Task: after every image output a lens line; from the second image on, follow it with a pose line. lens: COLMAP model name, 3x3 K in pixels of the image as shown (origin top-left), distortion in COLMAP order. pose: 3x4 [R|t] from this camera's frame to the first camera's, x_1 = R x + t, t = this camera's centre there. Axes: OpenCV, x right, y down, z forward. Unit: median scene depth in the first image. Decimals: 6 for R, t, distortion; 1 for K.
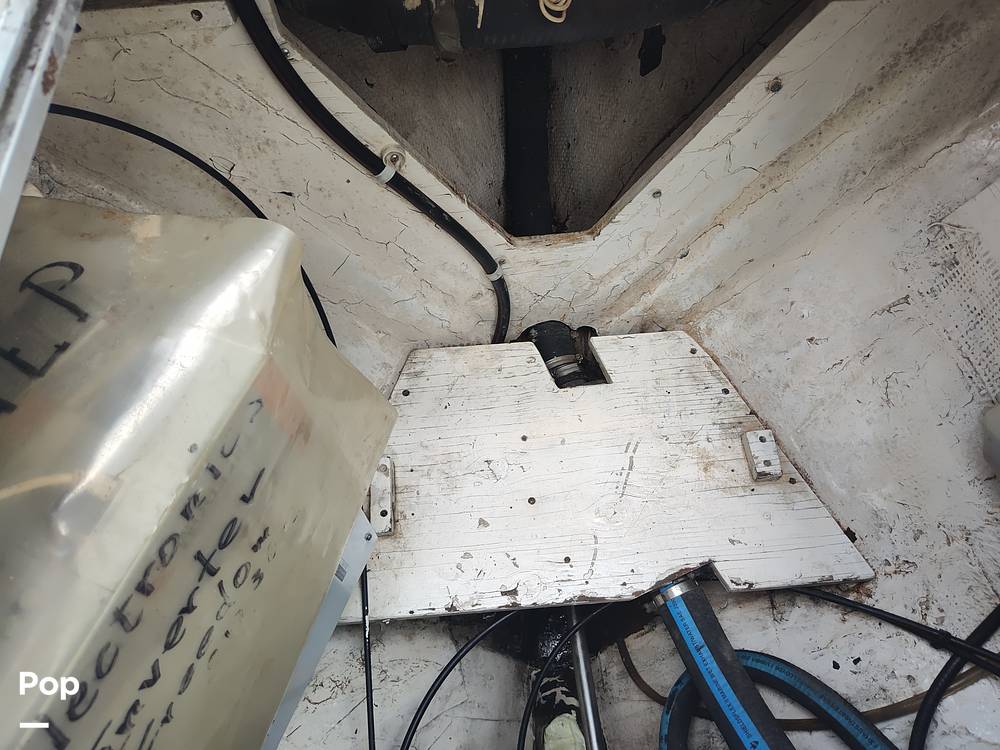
lens RADIAL K [[694.7, 0, 505.2], [0, 694.7, 366.7], [0, 0, 1]] dist [0.037485, -0.061991]
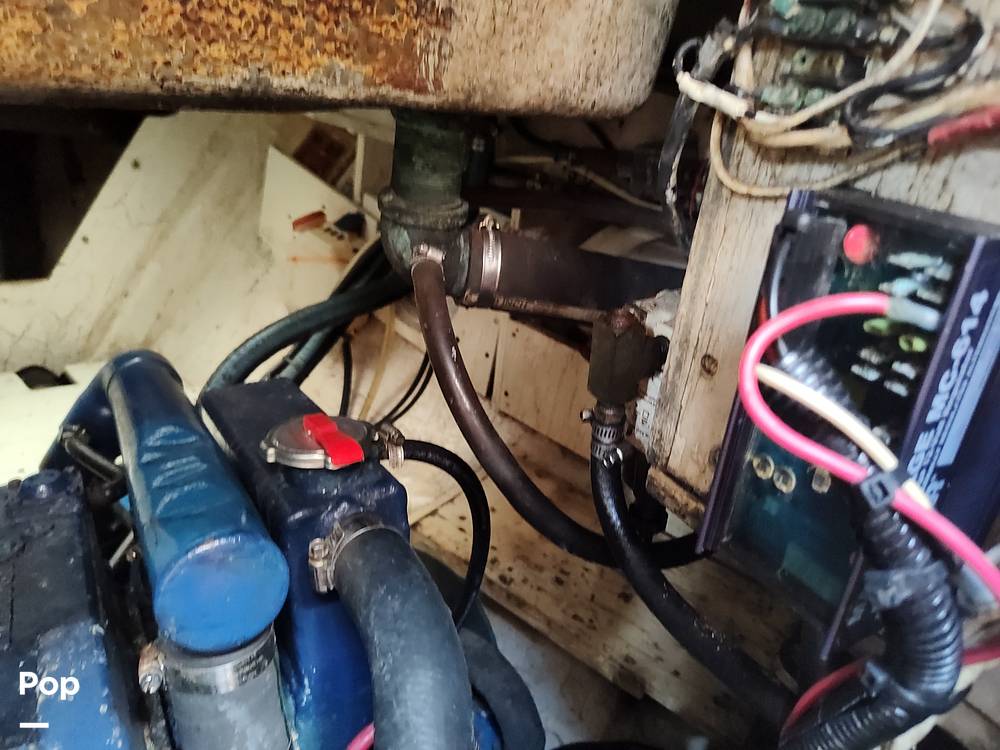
lens RADIAL K [[694.7, 0, 502.1], [0, 694.7, 367.5], [0, 0, 1]] dist [0.037485, -0.061991]
pose [[0.891853, -0.094920, 0.442253, 0.308953], [0.312161, 0.836735, -0.449922, 0.913071], [-0.327342, 0.539318, 0.775876, -0.336080]]
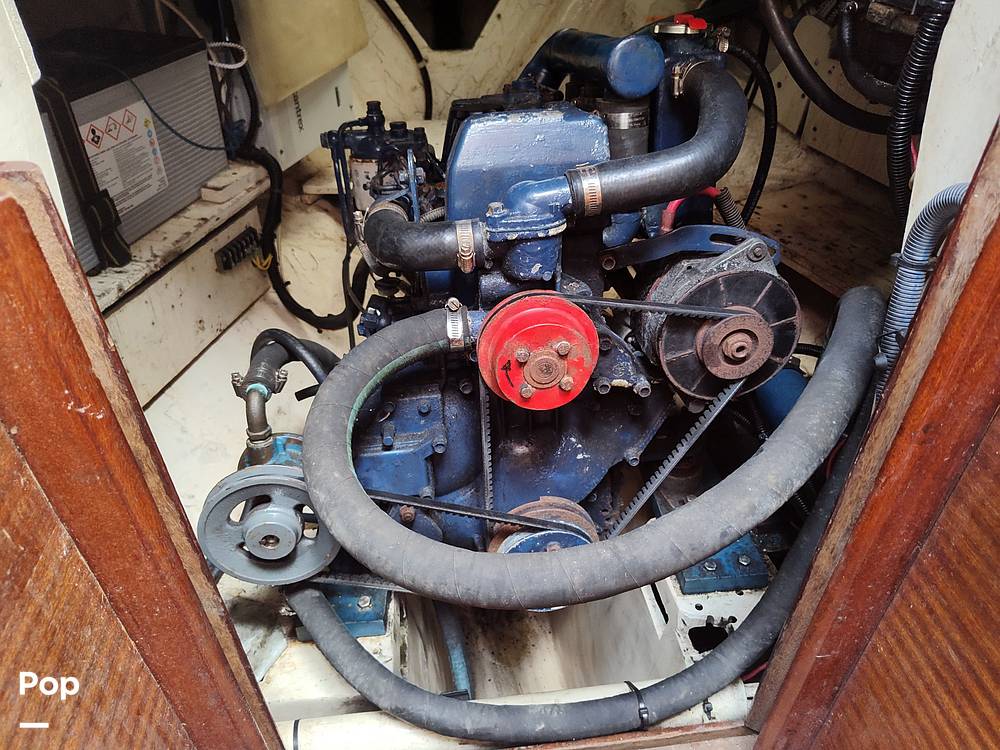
lens RADIAL K [[694.7, 0, 509.5], [0, 694.7, 378.8], [0, 0, 1]] dist [0.037485, -0.061991]
pose [[0.999571, -0.012982, 0.026263, 0.168337], [0.021239, 0.938583, -0.344400, 1.380264], [-0.020179, 0.344810, 0.938456, -0.543765]]
